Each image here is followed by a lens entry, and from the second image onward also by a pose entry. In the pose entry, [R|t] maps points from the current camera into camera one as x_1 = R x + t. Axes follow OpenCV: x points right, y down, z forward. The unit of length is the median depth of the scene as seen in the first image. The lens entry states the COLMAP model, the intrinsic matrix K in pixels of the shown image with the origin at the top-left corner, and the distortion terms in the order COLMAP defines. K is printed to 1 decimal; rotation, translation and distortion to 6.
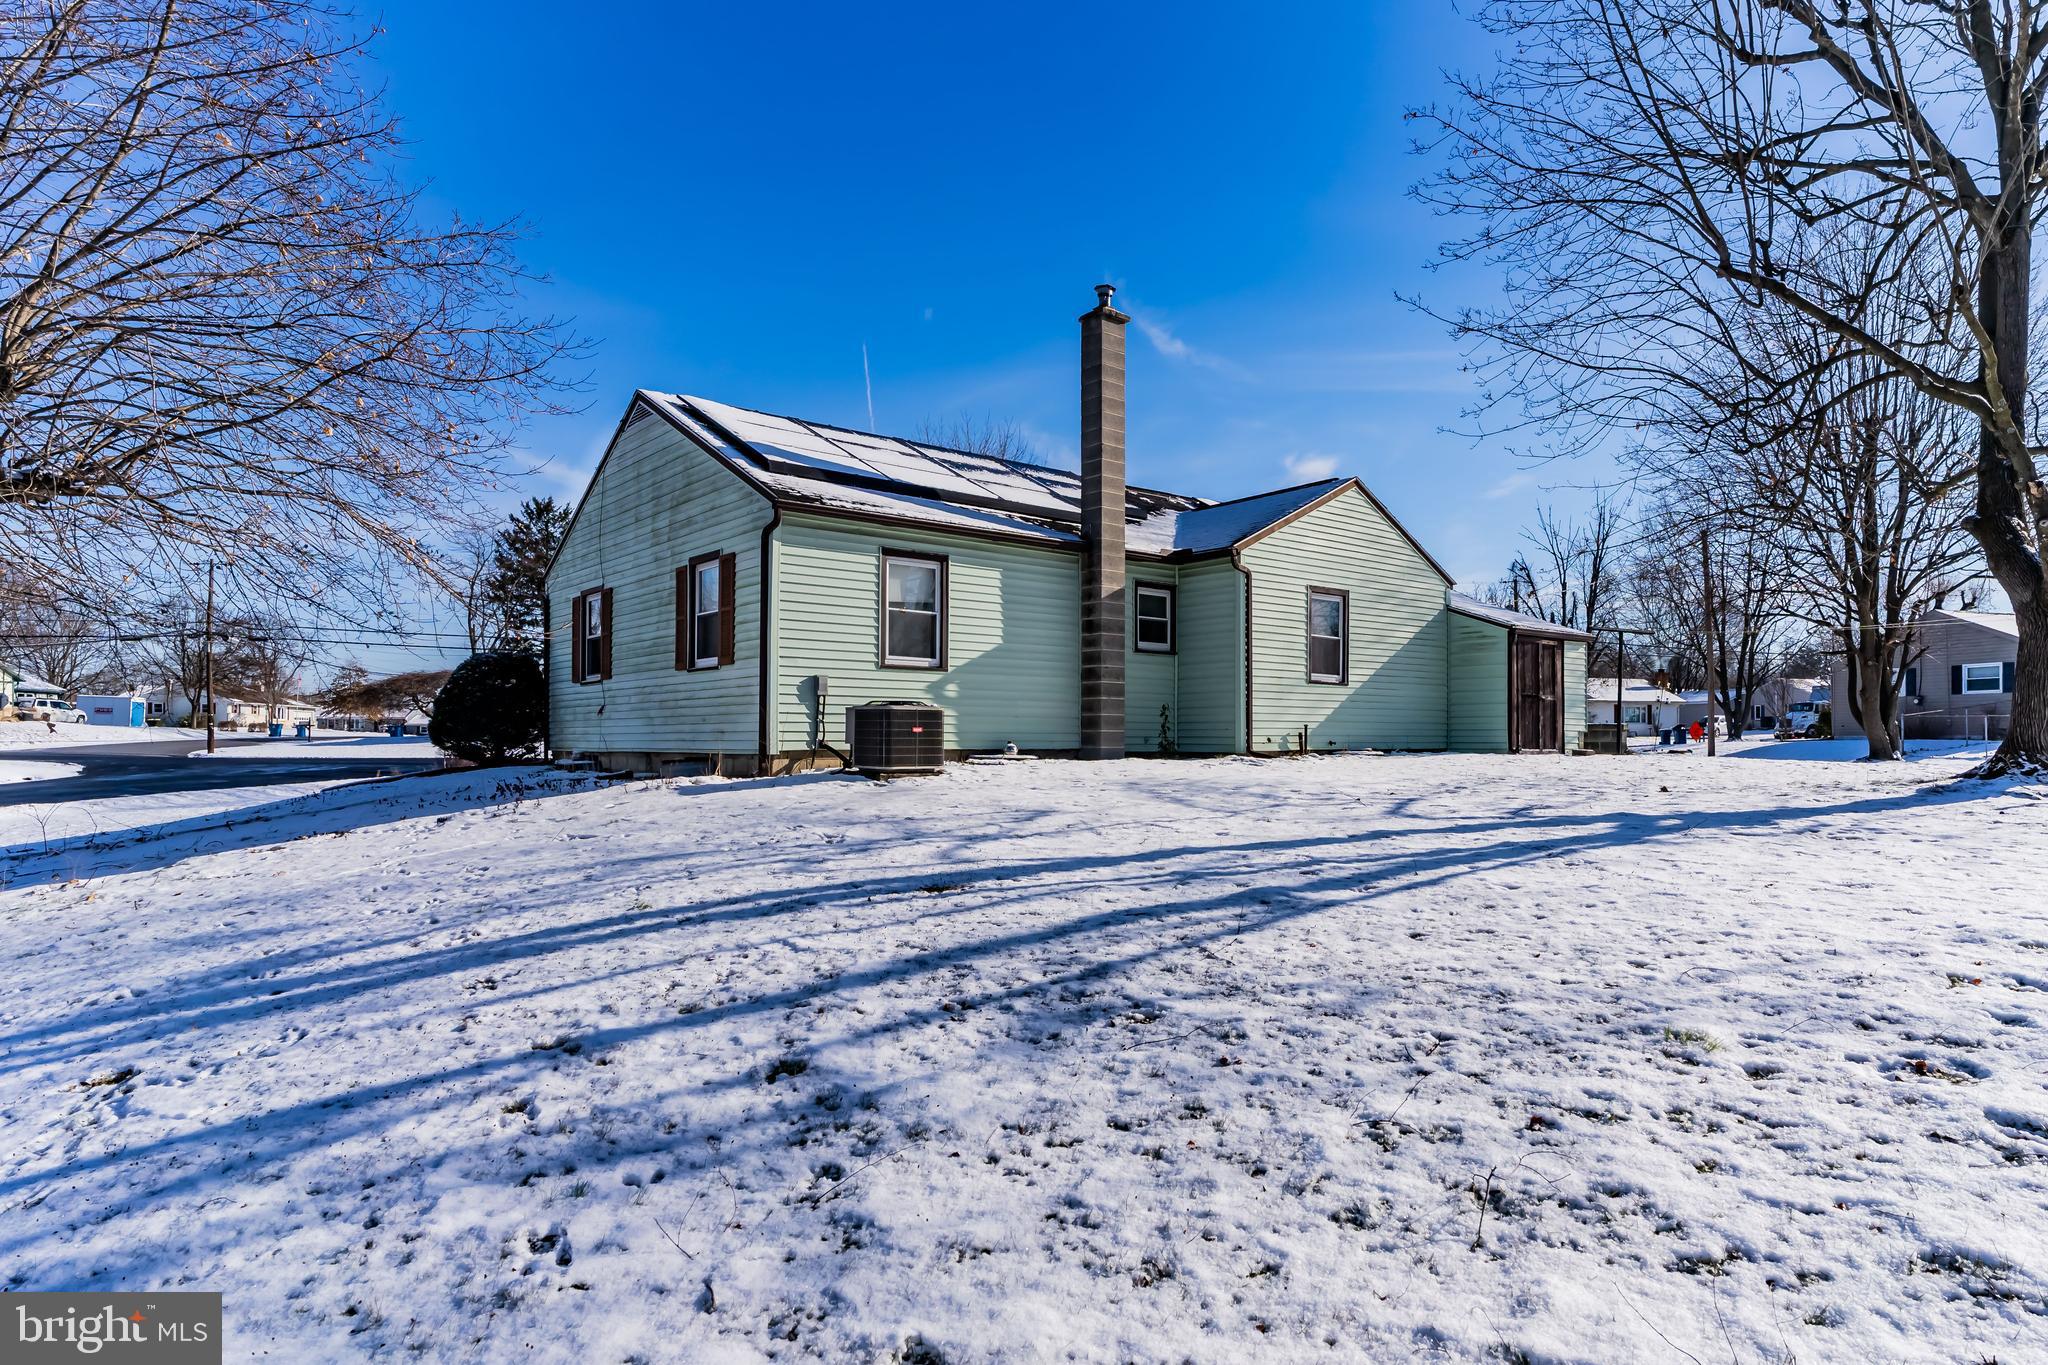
lens RADIAL K [[1067.8, 0, 1024.0], [0, 1067.8, 682.5], [0, 0, 1]] dist [-0.014033, -0.000652]
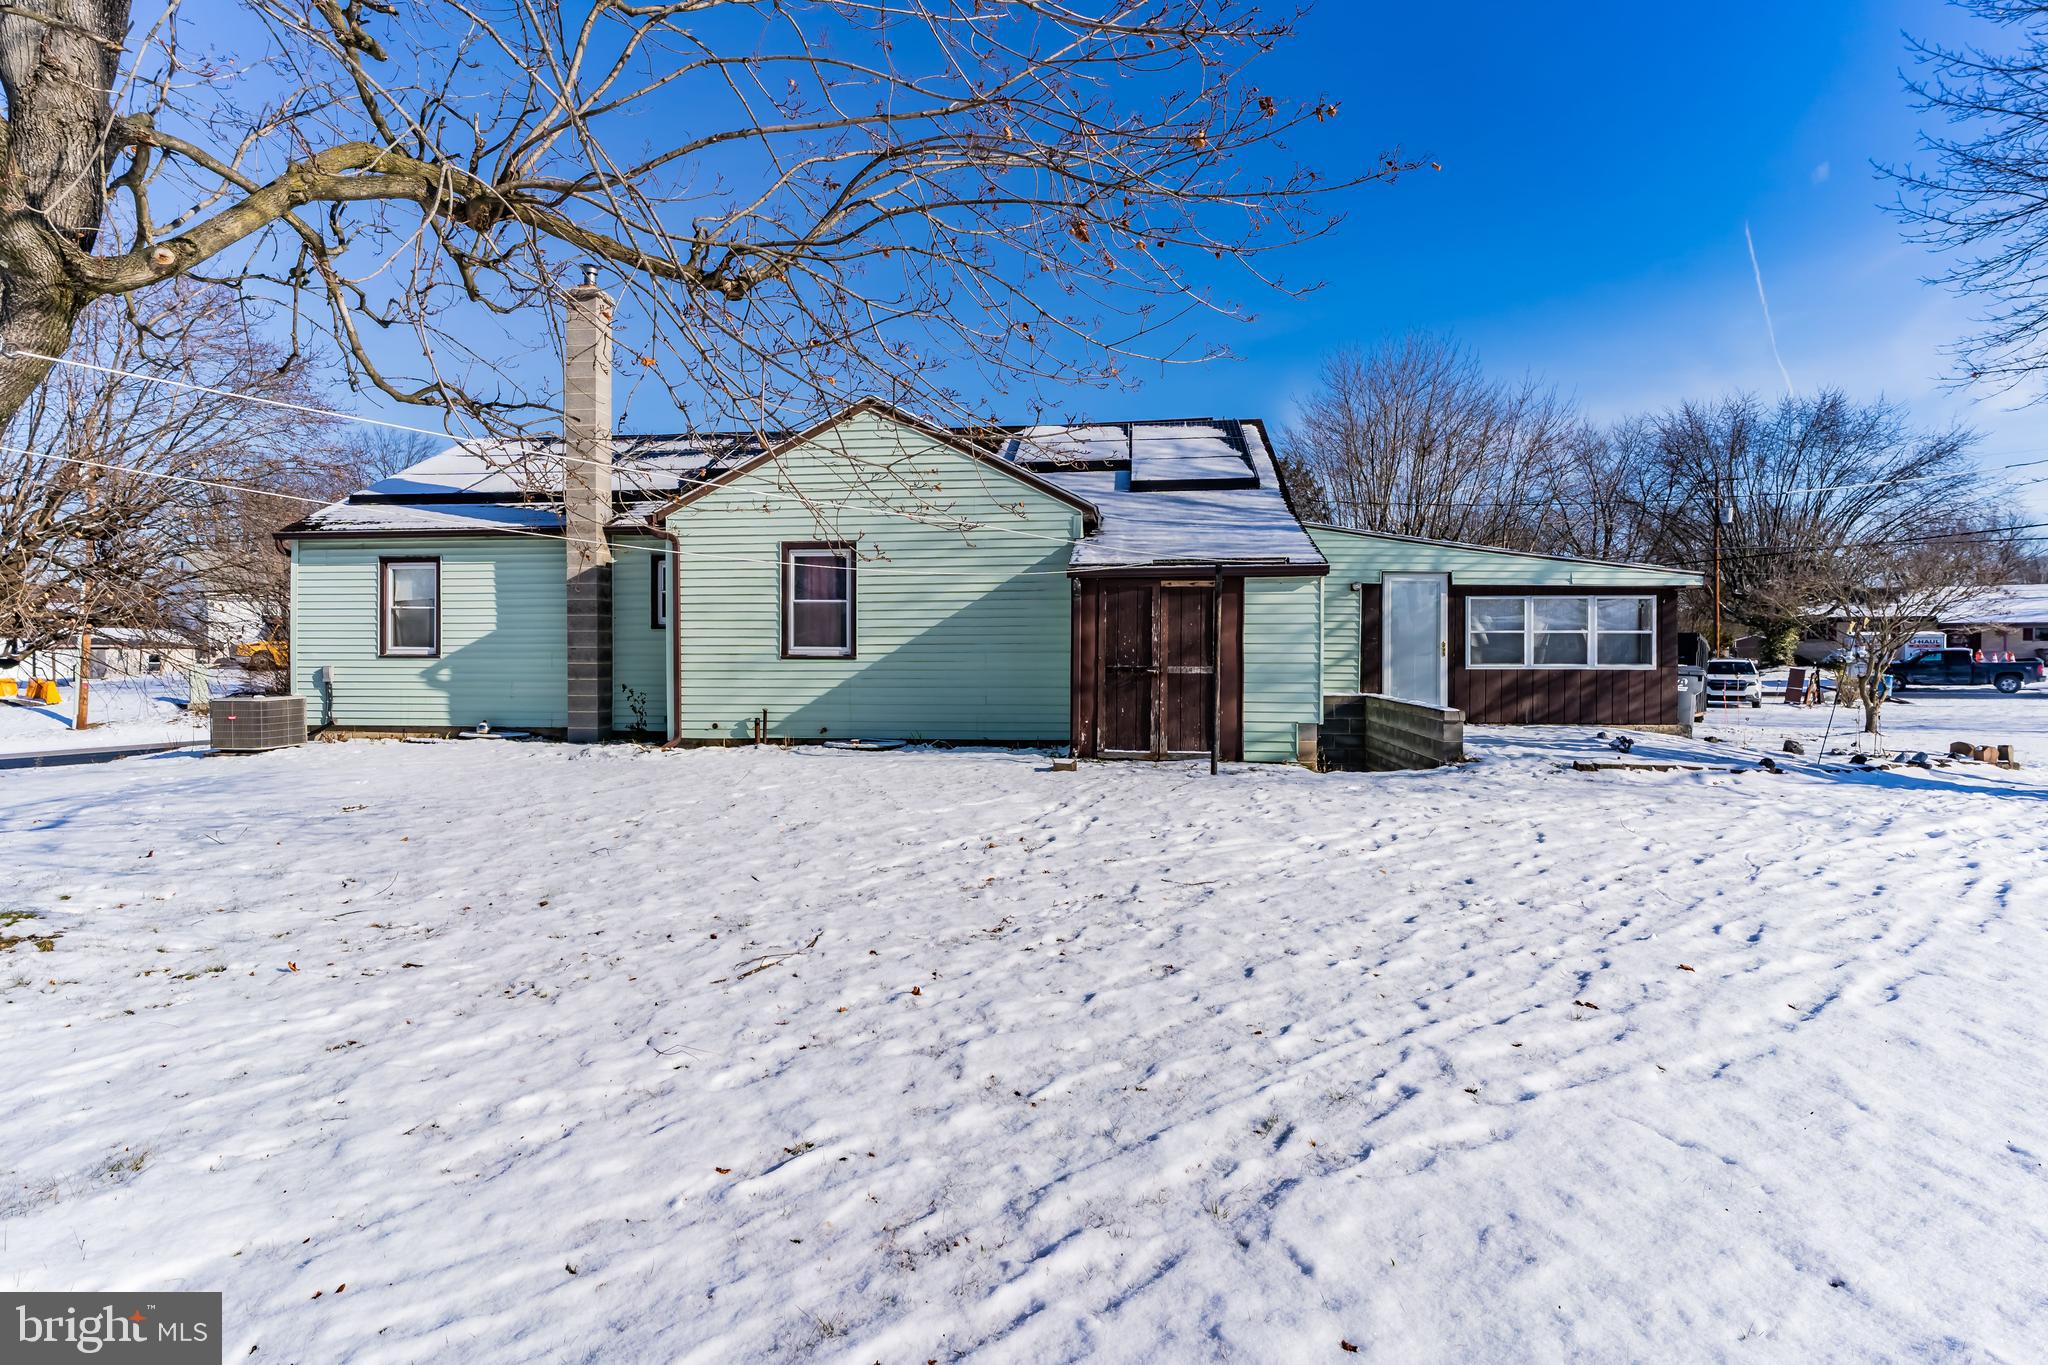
lens RADIAL K [[1067.8, 0, 1024.0], [0, 1067.8, 682.5], [0, 0, 1]] dist [-0.014033, -0.000652]
pose [[0.705394, 0.003135, -0.708809, 1.096678], [0.029918, 0.998967, 0.034193, -0.004222], [0.708184, -0.045326, 0.704571, 0.595553]]
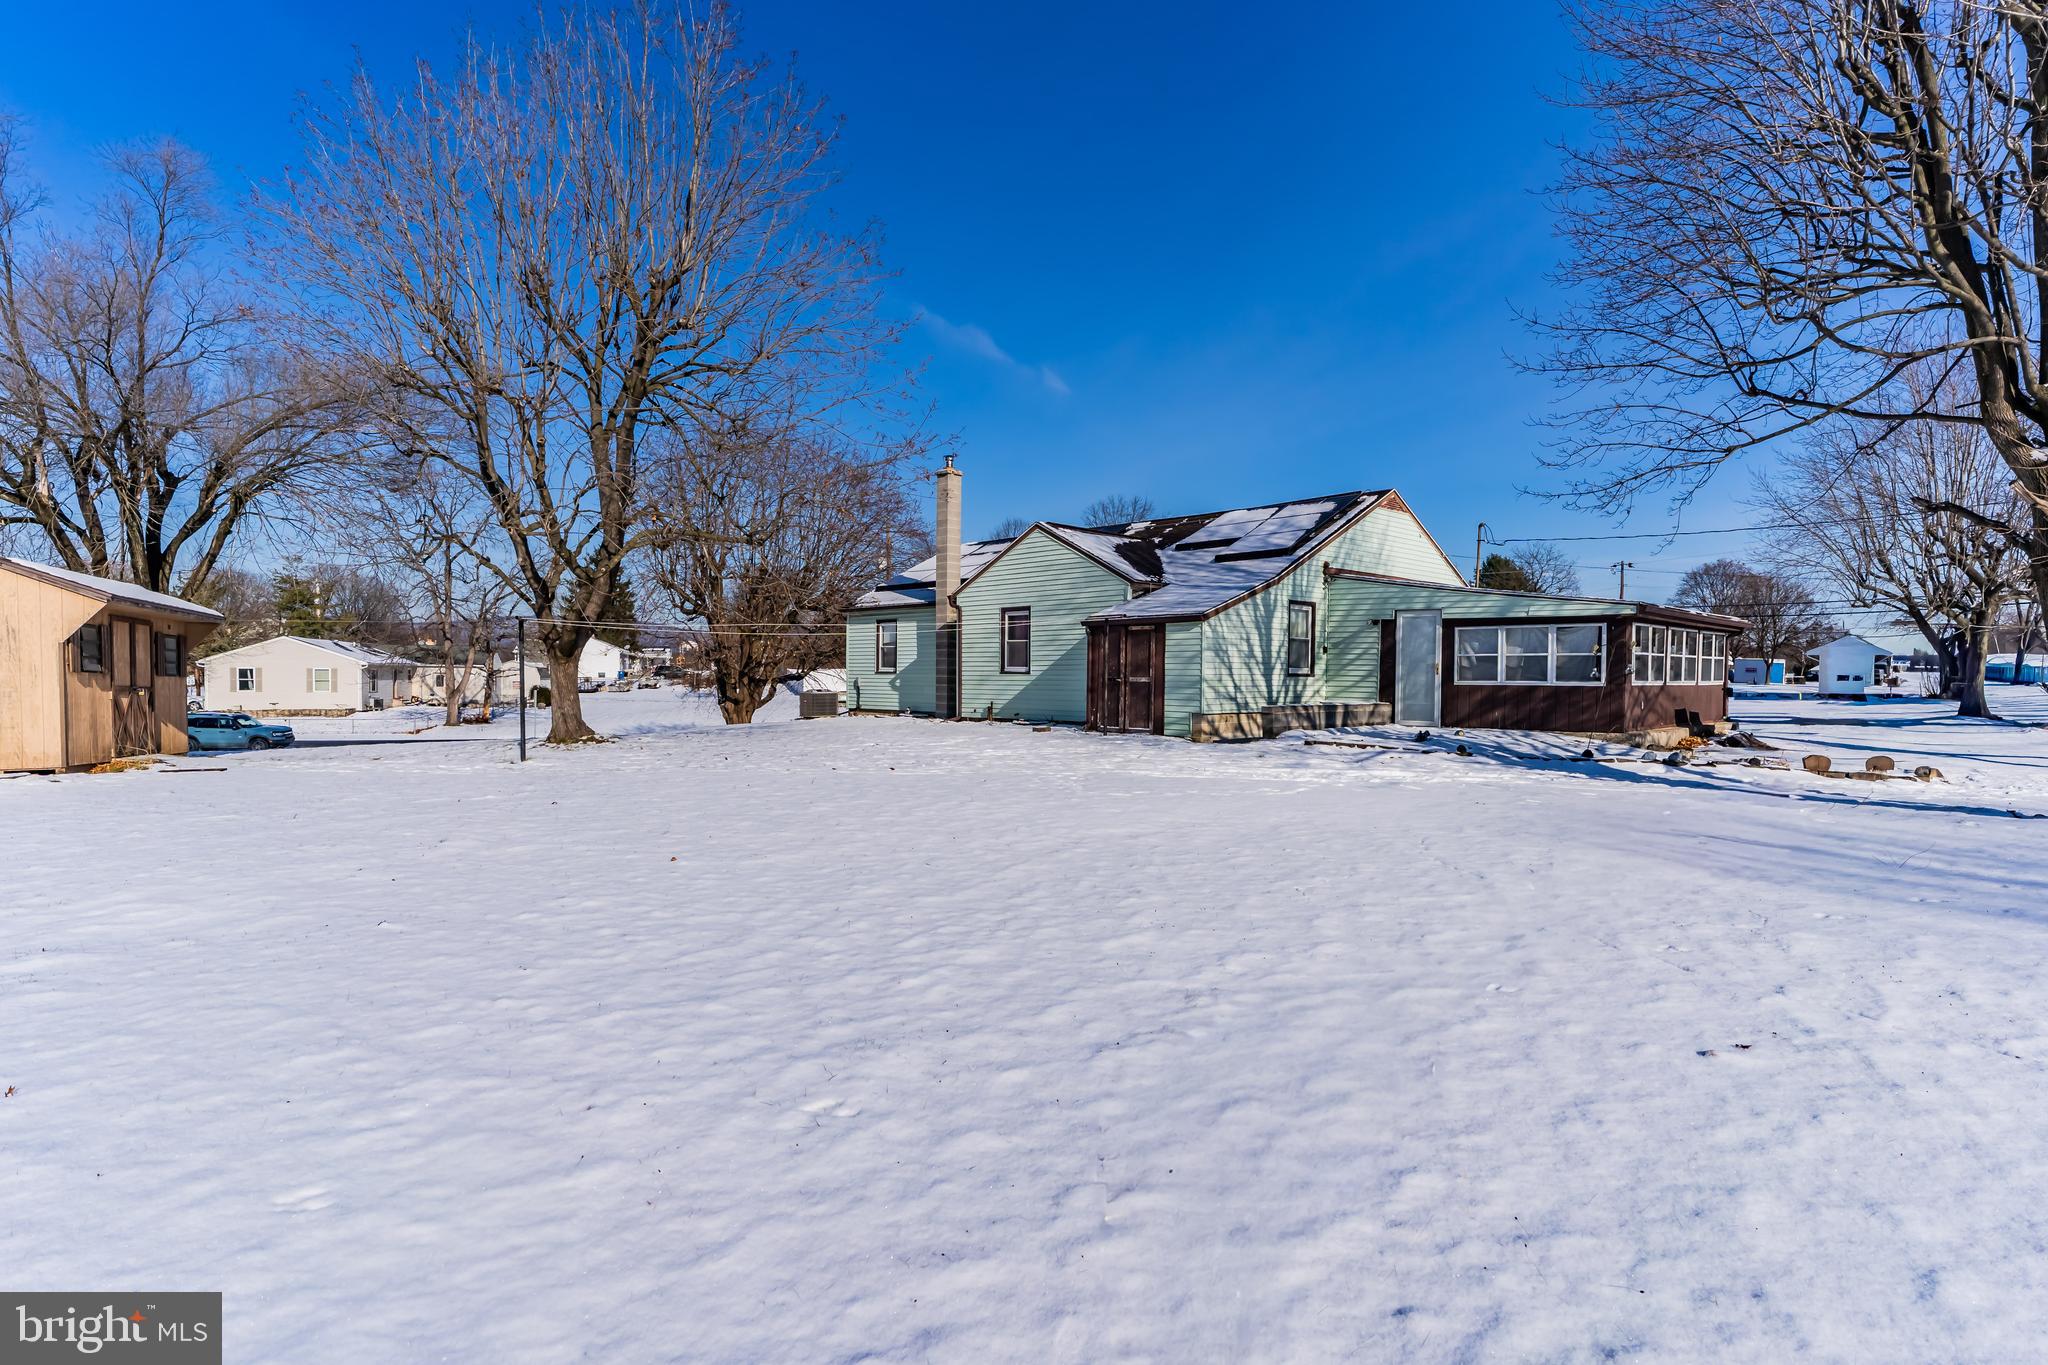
lens RADIAL K [[1067.8, 0, 1024.0], [0, 1067.8, 682.5], [0, 0, 1]] dist [-0.014033, -0.000652]
pose [[0.098045, -0.011956, -0.995110, 1.930749], [0.019900, 0.999751, -0.010051, 0.031516], [0.994983, -0.018818, 0.098259, 0.972203]]
